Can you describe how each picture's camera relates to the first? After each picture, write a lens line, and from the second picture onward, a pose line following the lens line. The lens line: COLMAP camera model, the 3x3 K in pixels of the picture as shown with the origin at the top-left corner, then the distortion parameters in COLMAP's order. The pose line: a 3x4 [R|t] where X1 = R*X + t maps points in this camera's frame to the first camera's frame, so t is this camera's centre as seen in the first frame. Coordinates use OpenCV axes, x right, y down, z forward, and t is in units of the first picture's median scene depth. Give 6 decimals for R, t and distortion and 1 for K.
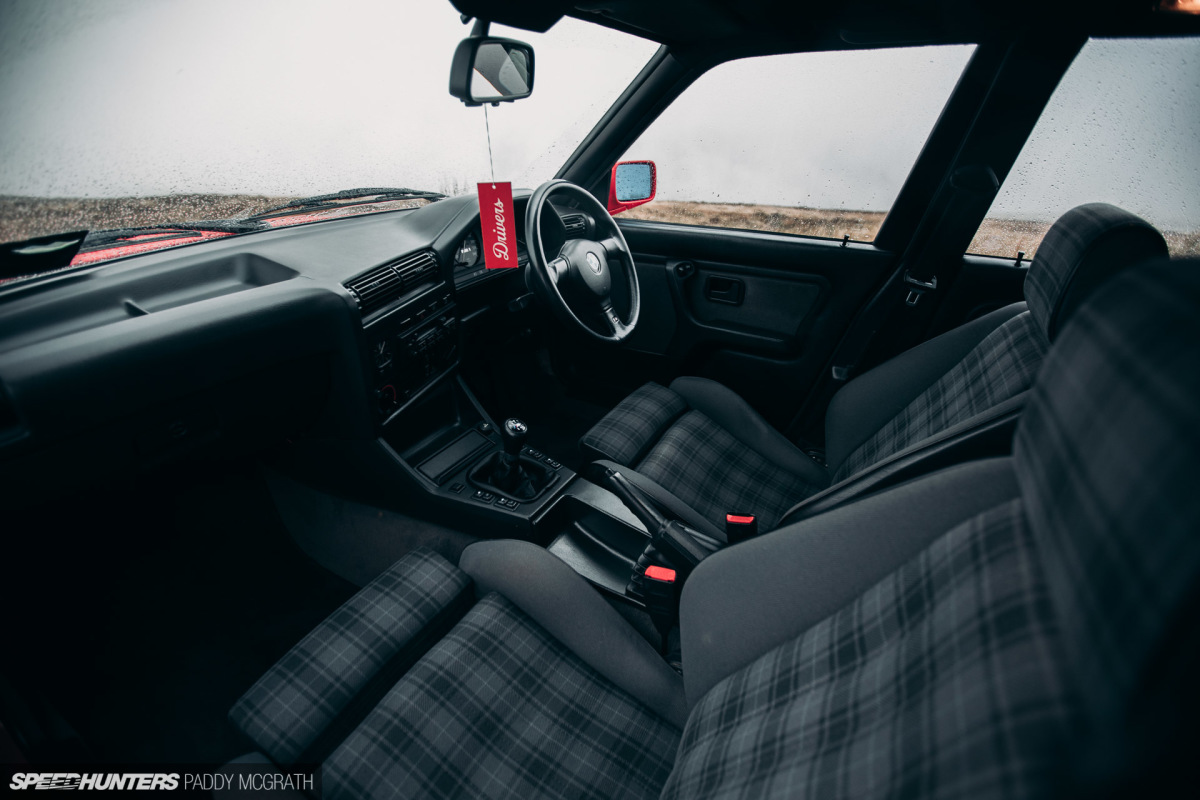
lens RADIAL K [[563.8, 0, 600.4], [0, 563.8, 396.2], [0, 0, 1]] dist [-0.021039, -0.000127]
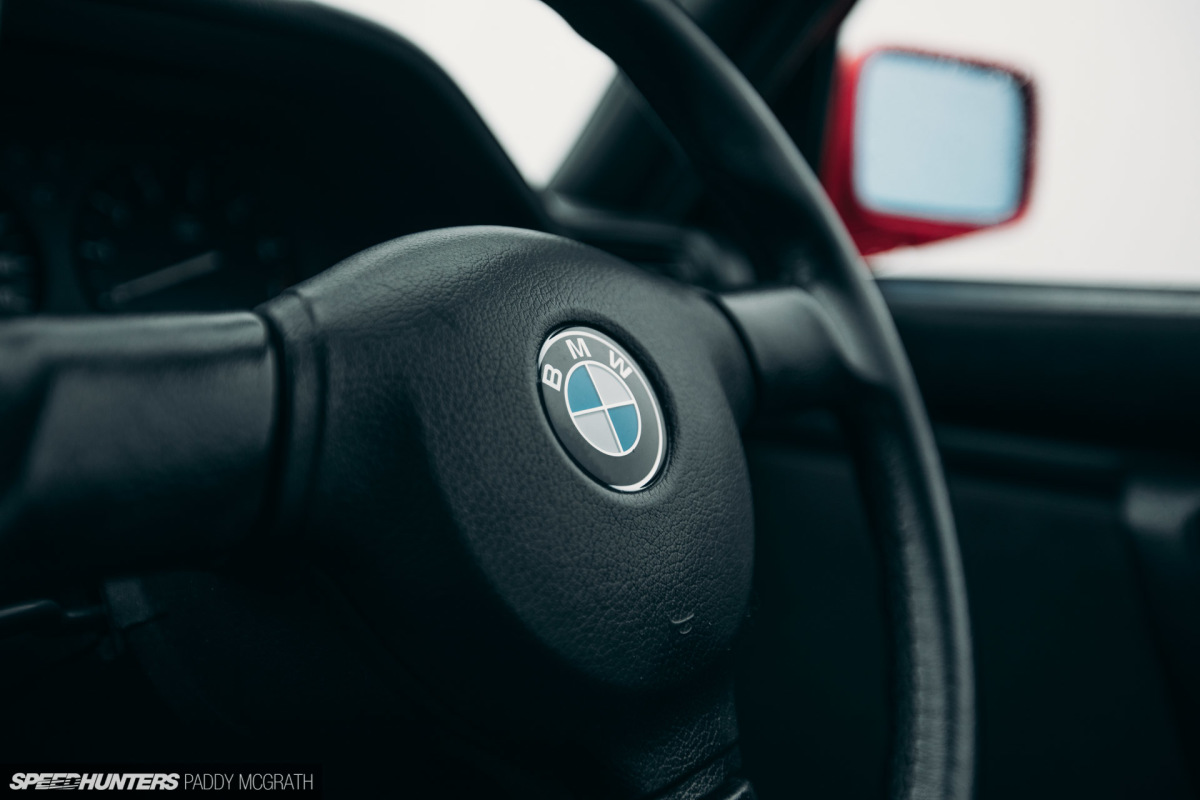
lens RADIAL K [[1121.1, 0, 601.4], [0, 1121.1, 399.8], [0, 0, 1]] dist [0.023155, 0.000000]
pose [[0.975176, 0.059932, -0.213165, 0.036151], [-0.127318, 0.939389, -0.318337, -0.150442], [0.181167, 0.337575, 0.923700, 0.726129]]
